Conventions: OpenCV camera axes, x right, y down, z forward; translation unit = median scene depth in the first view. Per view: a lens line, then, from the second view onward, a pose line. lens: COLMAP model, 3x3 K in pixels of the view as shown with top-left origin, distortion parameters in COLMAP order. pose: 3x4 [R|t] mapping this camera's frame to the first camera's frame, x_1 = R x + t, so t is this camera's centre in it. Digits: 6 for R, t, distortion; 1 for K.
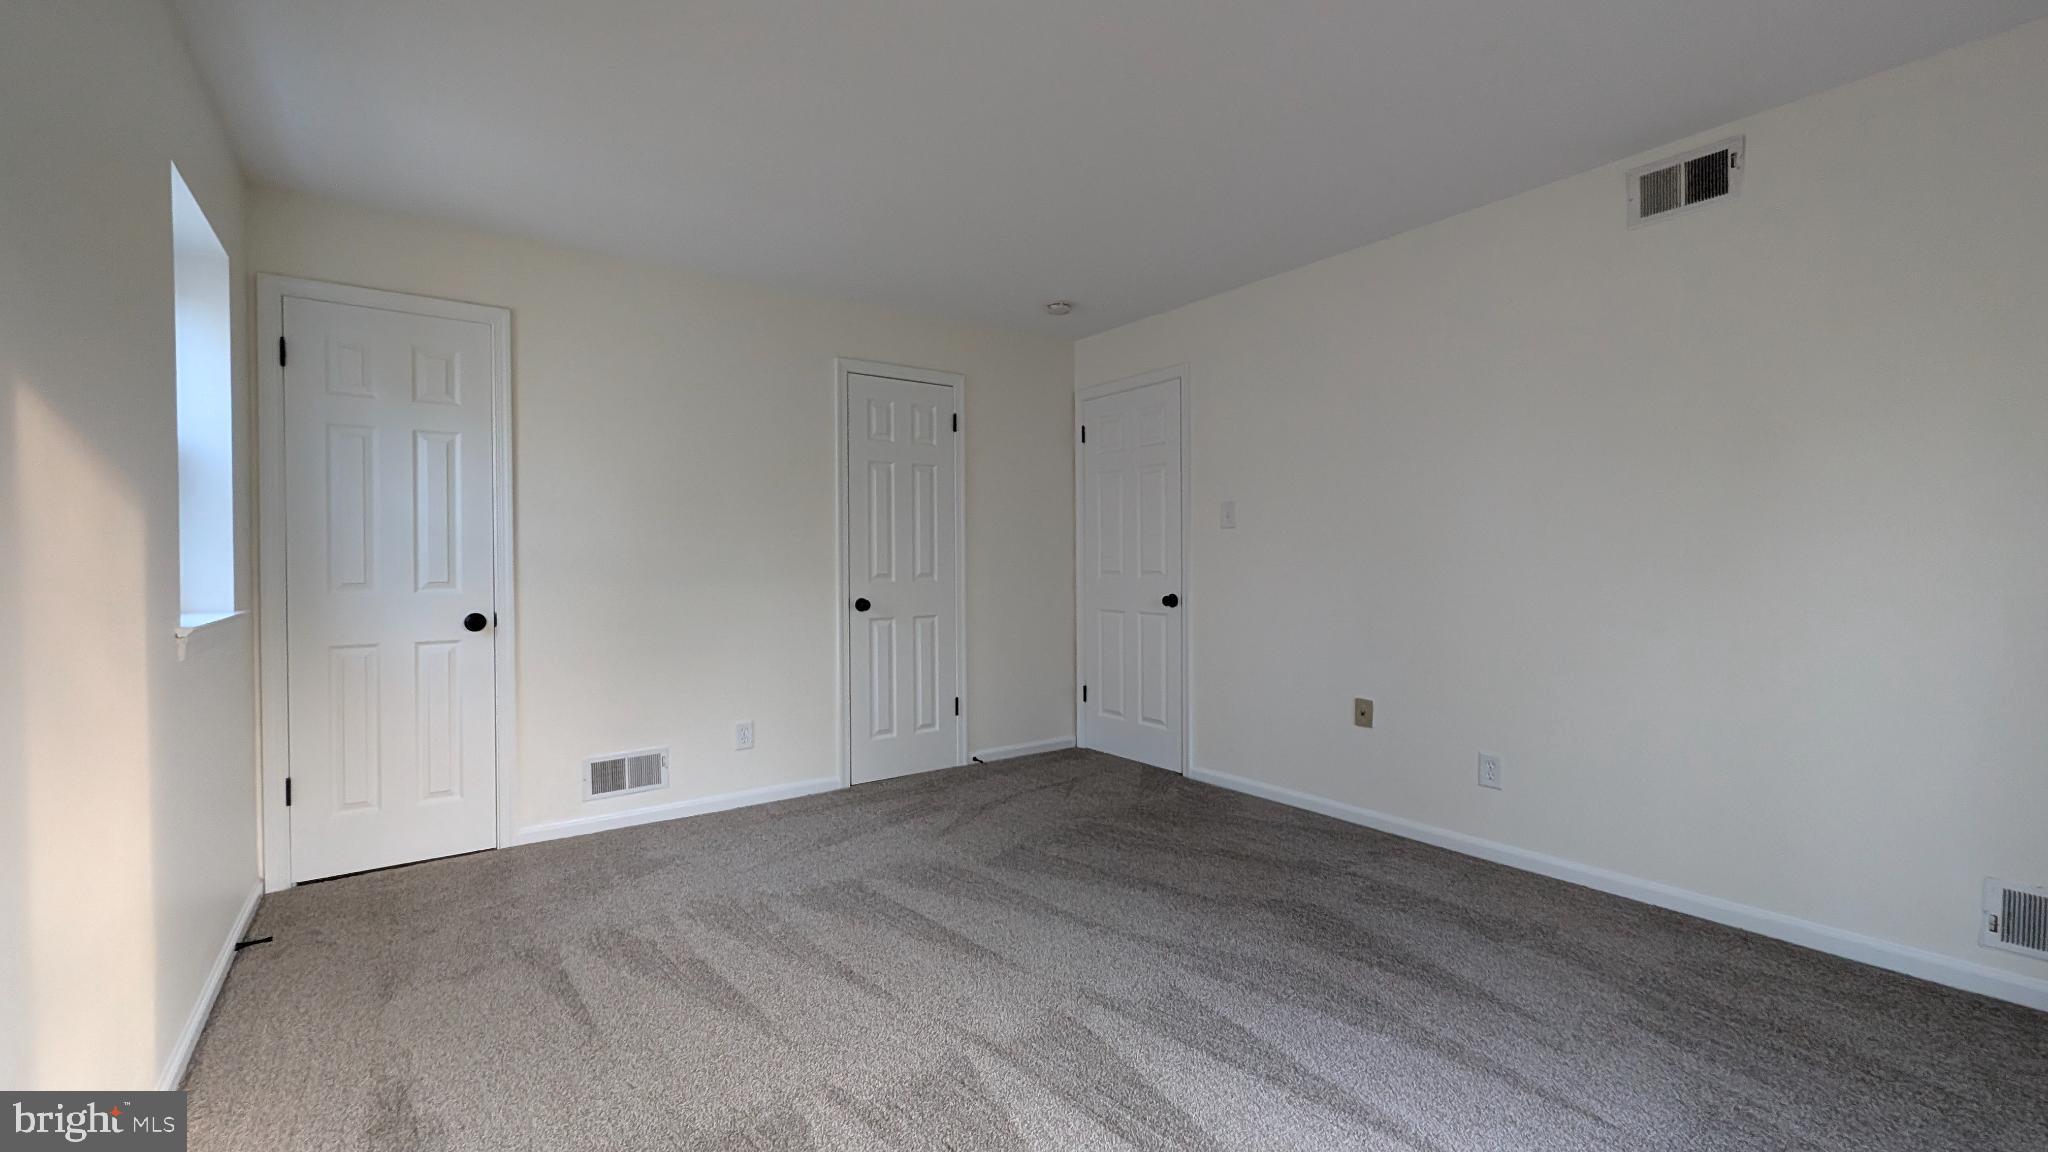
lens RADIAL K [[841.9, 0, 1020.9], [0, 841.9, 570.0], [0, 0, 1]] dist [0.001058, 0.000118]
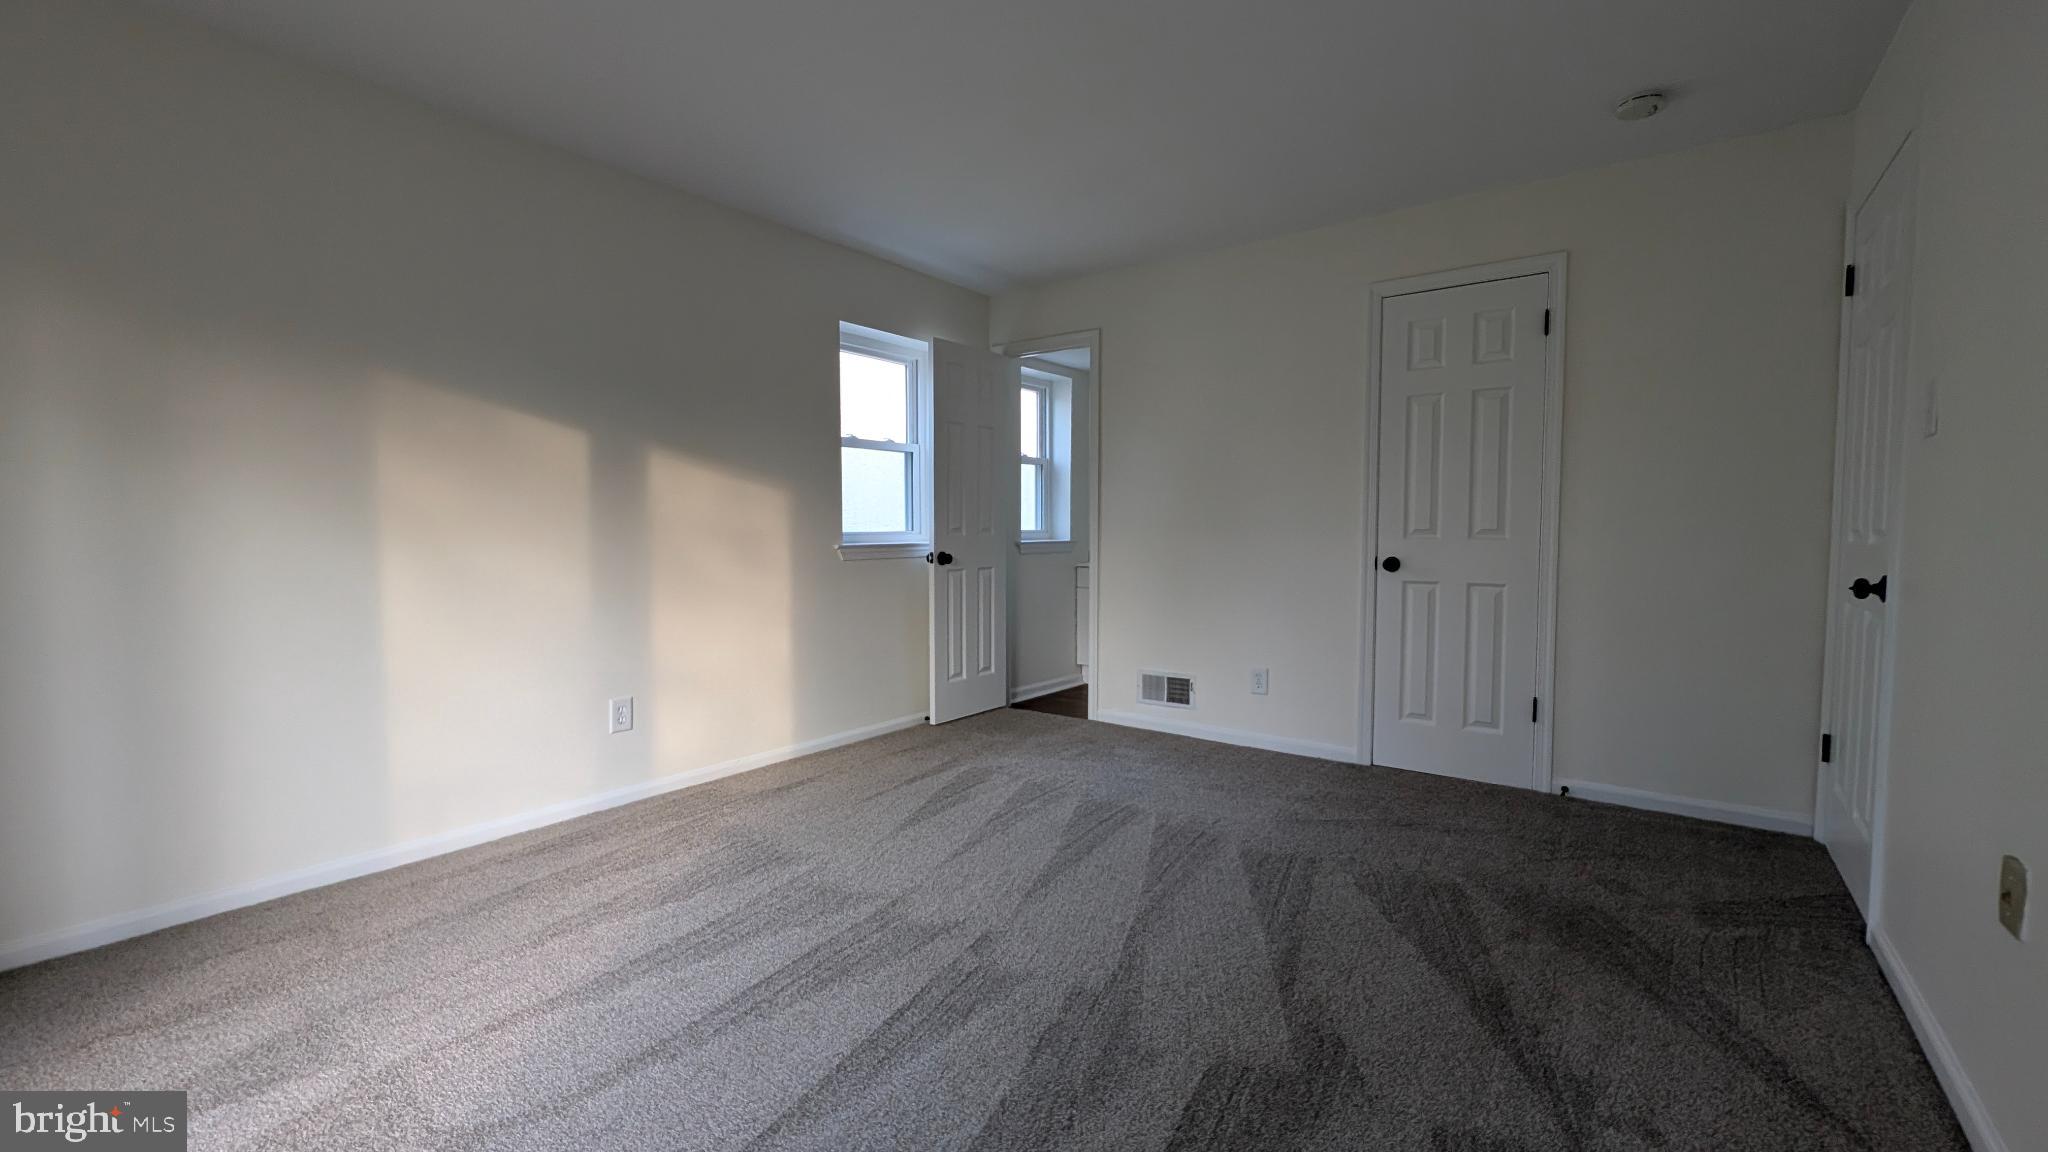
lens RADIAL K [[841.9, 0, 1020.9], [0, 841.9, 570.0], [0, 0, 1]] dist [0.001058, 0.000118]
pose [[0.286888, 0.057155, -0.956258, 0.621776], [-0.010715, 0.998348, 0.056456, 0.002492], [0.957904, -0.005950, 0.287026, 0.444267]]
